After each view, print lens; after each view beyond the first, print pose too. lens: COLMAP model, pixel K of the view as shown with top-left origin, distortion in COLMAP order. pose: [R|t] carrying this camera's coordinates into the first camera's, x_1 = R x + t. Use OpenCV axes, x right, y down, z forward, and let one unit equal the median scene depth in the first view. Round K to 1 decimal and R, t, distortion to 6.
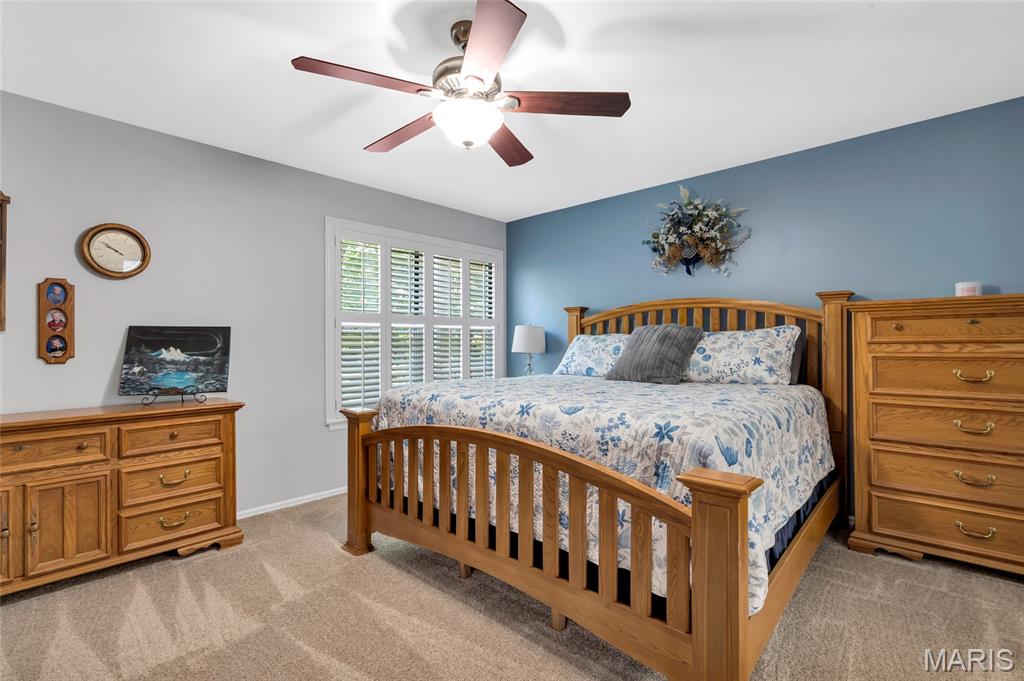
lens RADIAL K [[471.3, 0, 514.5], [0, 471.3, 339.8], [0, 0, 1]] dist [-0.006066, 0.000258]
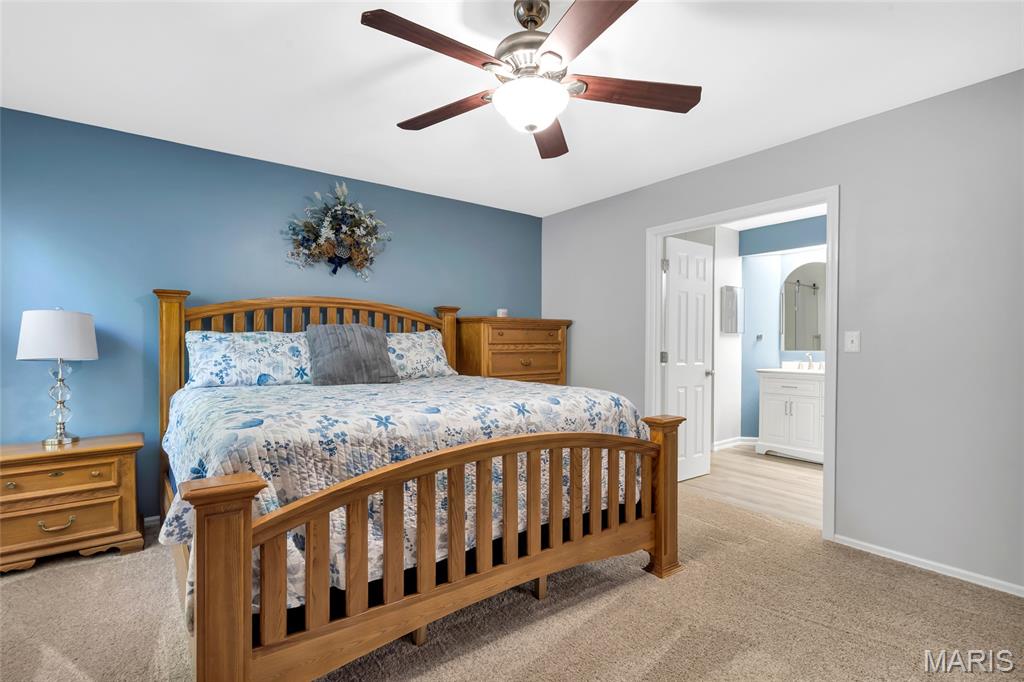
lens RADIAL K [[471.3, 0, 515.6], [0, 471.3, 345.8], [0, 0, 1]] dist [-0.006066, 0.000258]
pose [[0.187348, -0.001790, 0.982292, -0.804220], [-0.010264, 0.999940, 0.003779, 0.007023], [-0.982240, -0.010790, 0.187319, 0.674003]]
